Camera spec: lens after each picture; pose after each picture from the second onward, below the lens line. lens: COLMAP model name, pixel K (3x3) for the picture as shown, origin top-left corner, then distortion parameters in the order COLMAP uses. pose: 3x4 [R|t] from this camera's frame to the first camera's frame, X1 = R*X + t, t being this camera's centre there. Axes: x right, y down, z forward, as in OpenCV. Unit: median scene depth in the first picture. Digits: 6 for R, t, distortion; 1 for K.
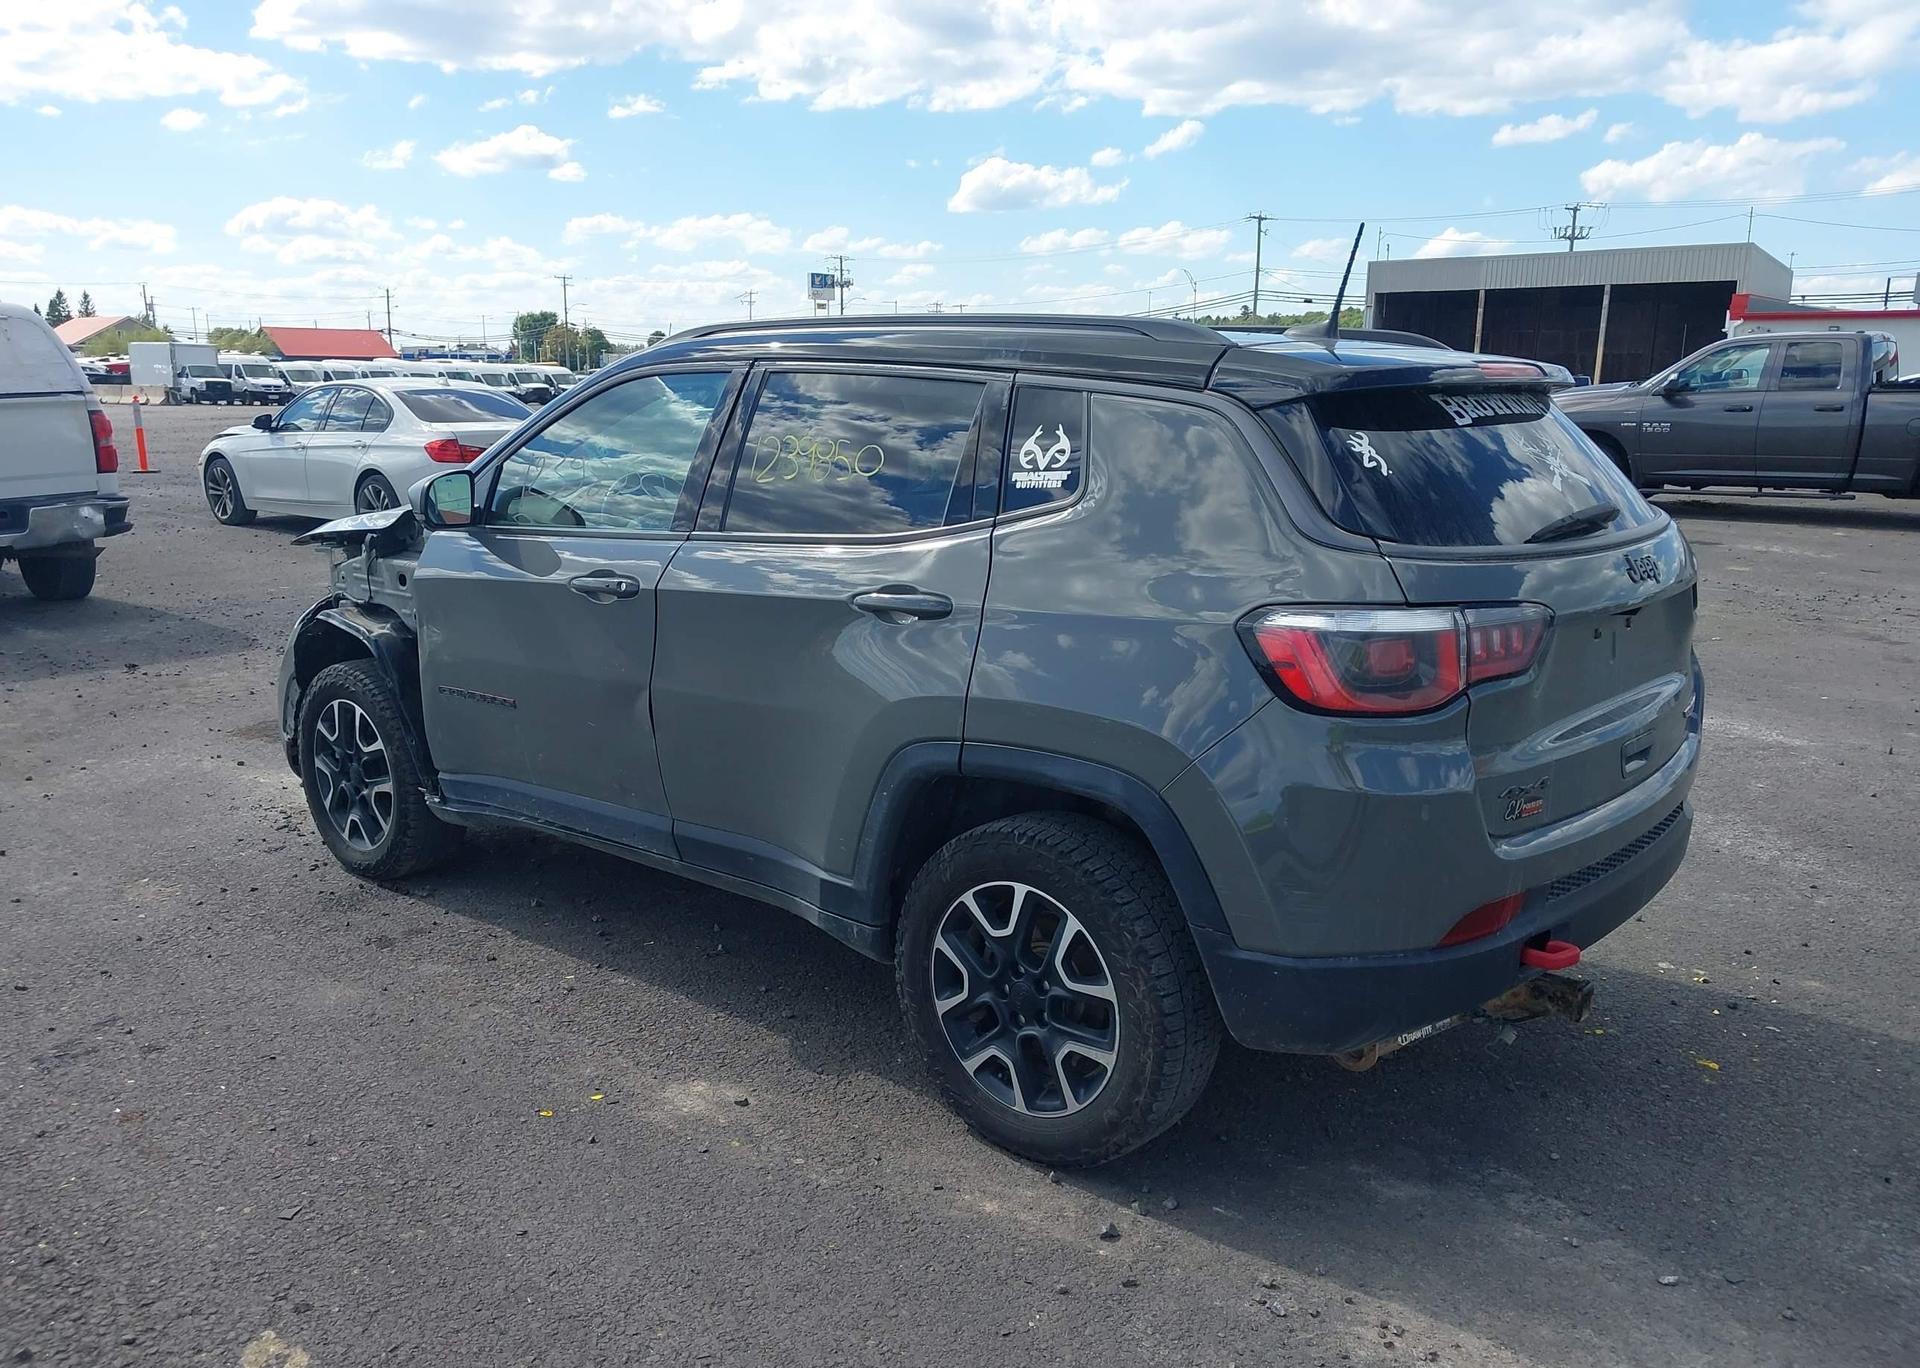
lens RADIAL K [[1516.5, 0, 946.8], [0, 1516.5, 745.3], [0, 0, 1]] dist [0.028221, -0.020448]
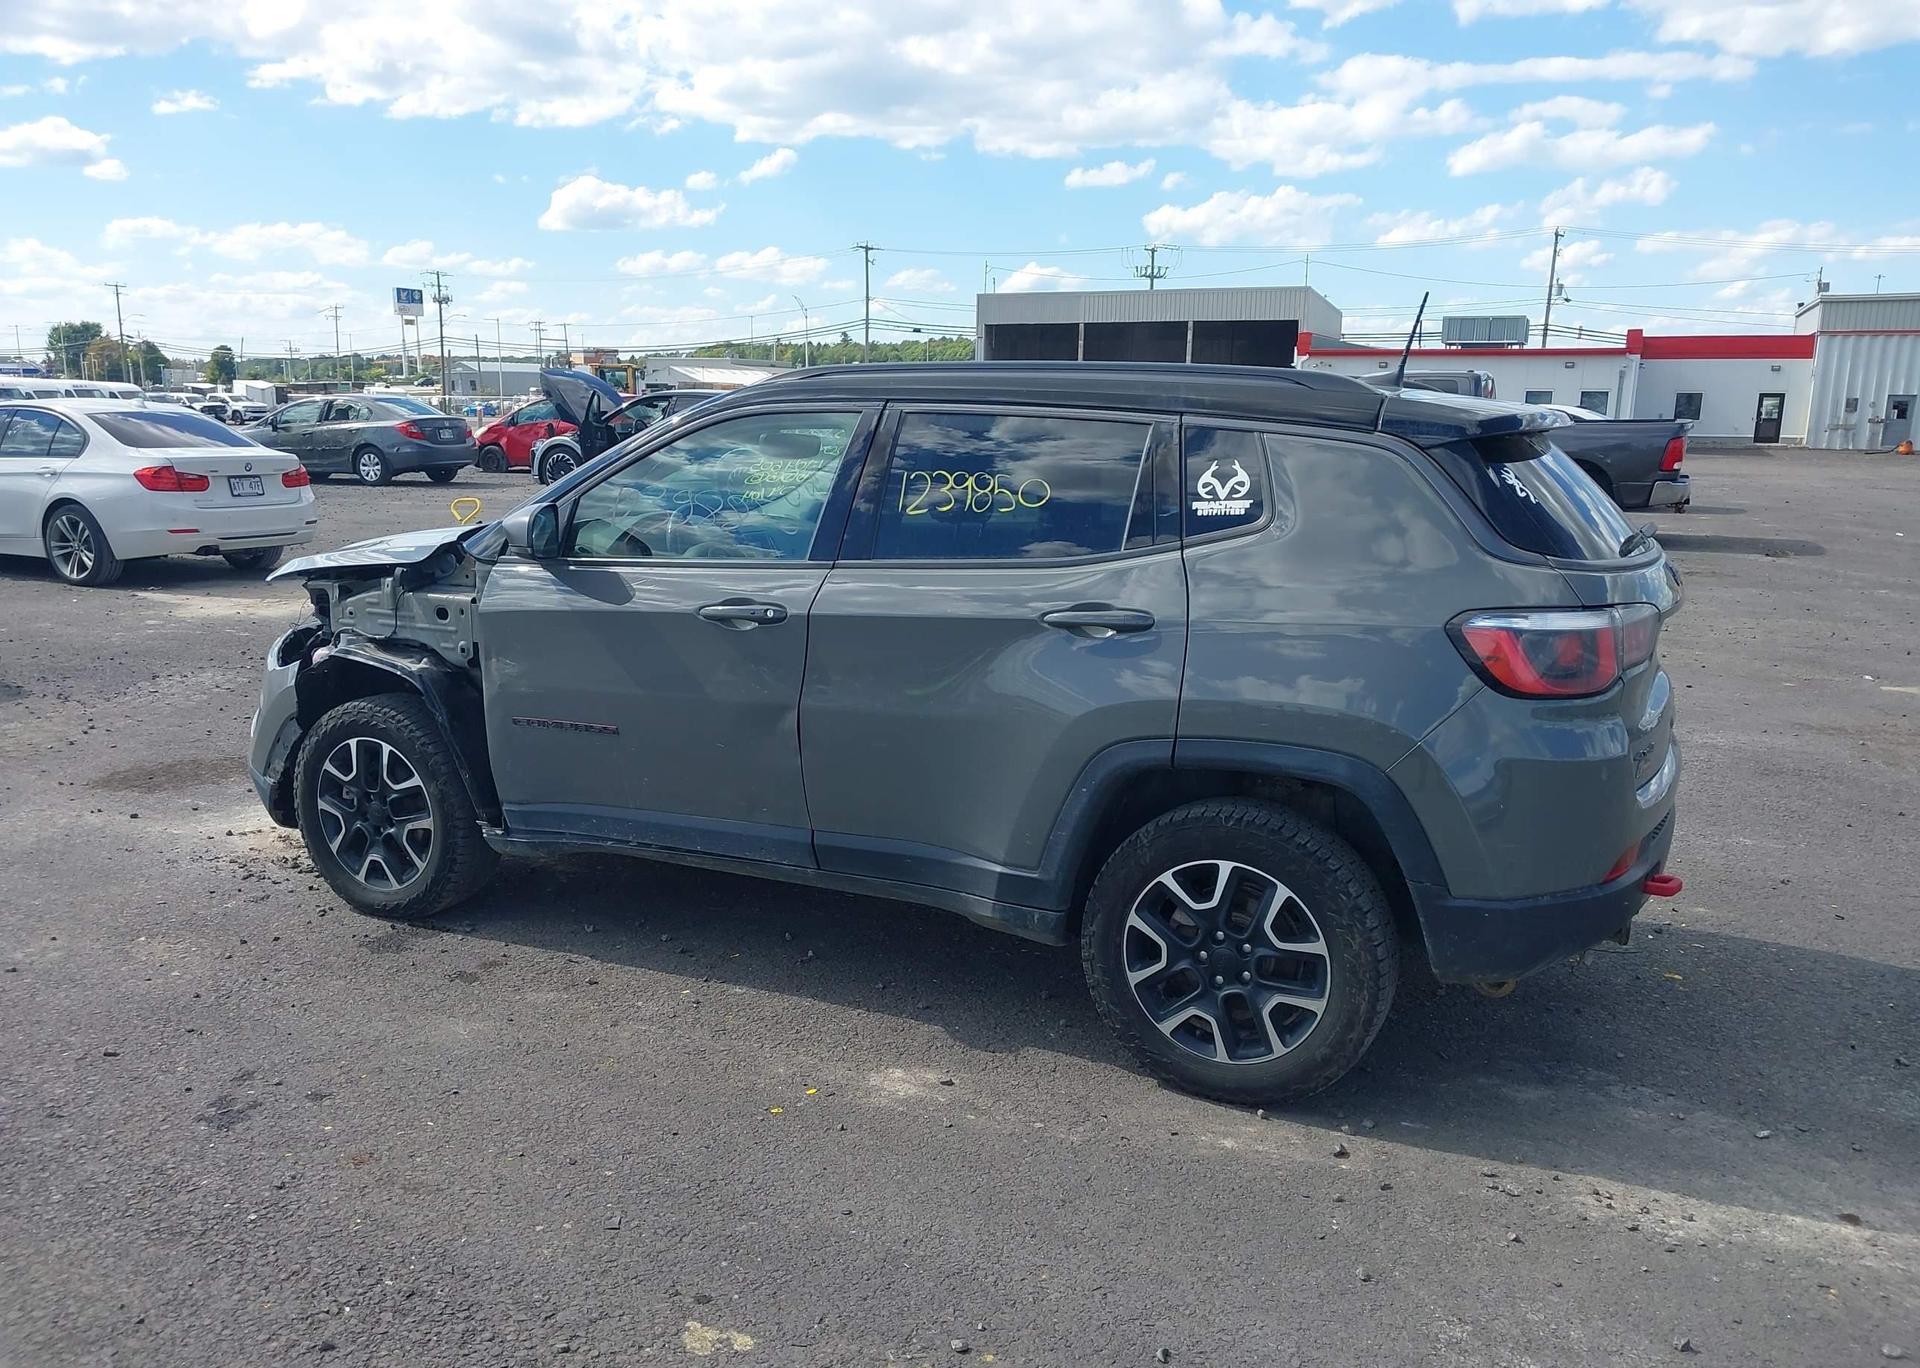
lens RADIAL K [[1516.5, 0, 946.8], [0, 1516.5, 745.3], [0, 0, 1]] dist [0.028221, -0.020448]
pose [[0.968312, -0.047373, 0.245210, -0.305960], [0.050943, 0.998668, -0.008234, 0.002255], [-0.244493, 0.020465, 0.969435, -0.042321]]
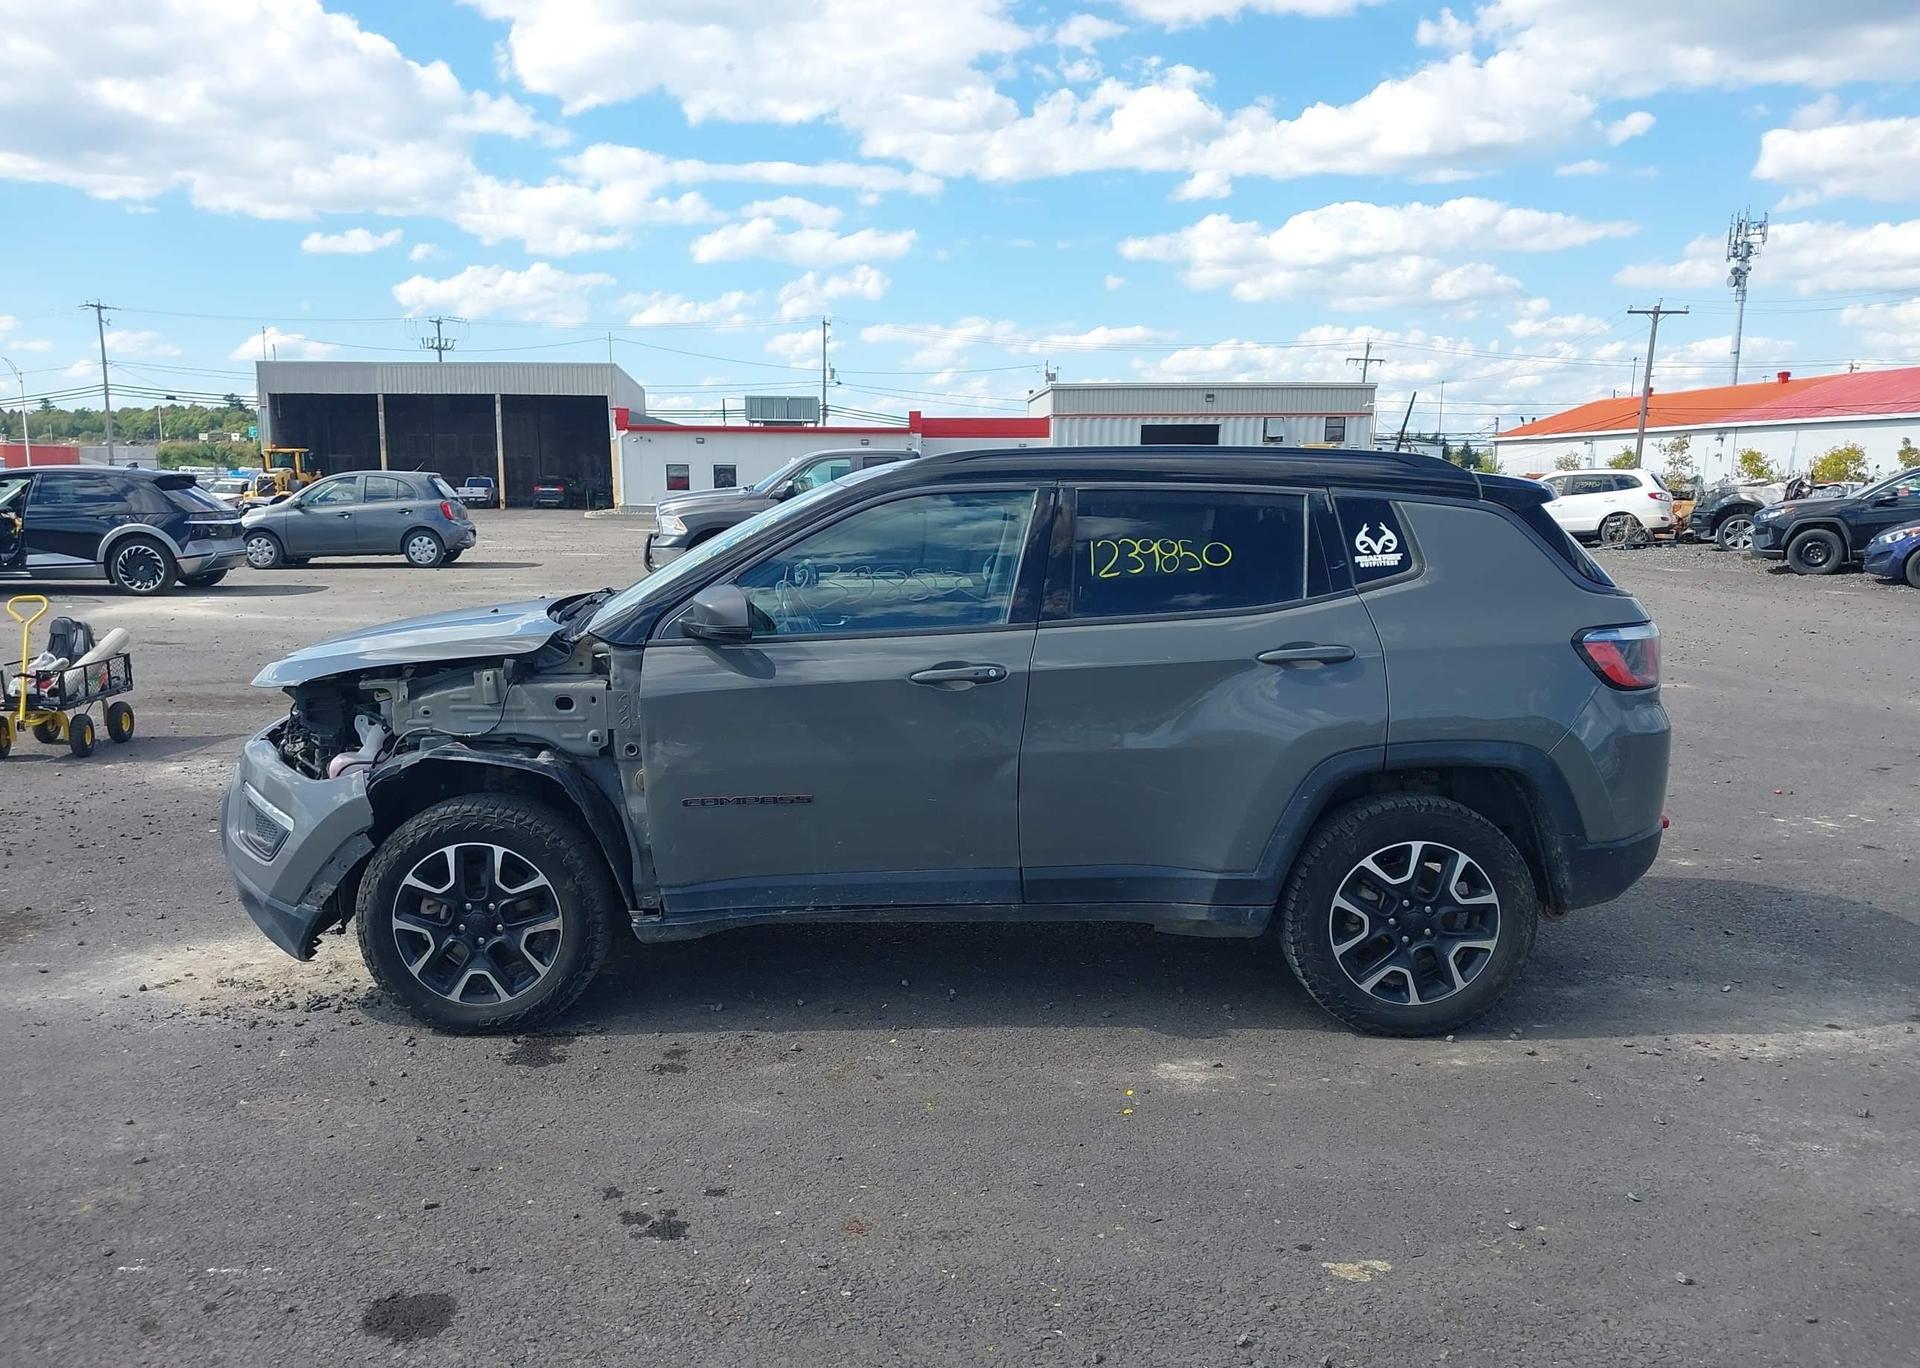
lens RADIAL K [[1495.1, 0, 962.6], [0, 1495.1, 765.8], [0, 0, 1]] dist [0.008419, -0.007819]
pose [[0.749698, -0.126519, 0.649574, -0.835025], [0.157095, 0.987522, 0.011033, -0.043504], [-0.642864, 0.093773, 0.760219, 0.140423]]
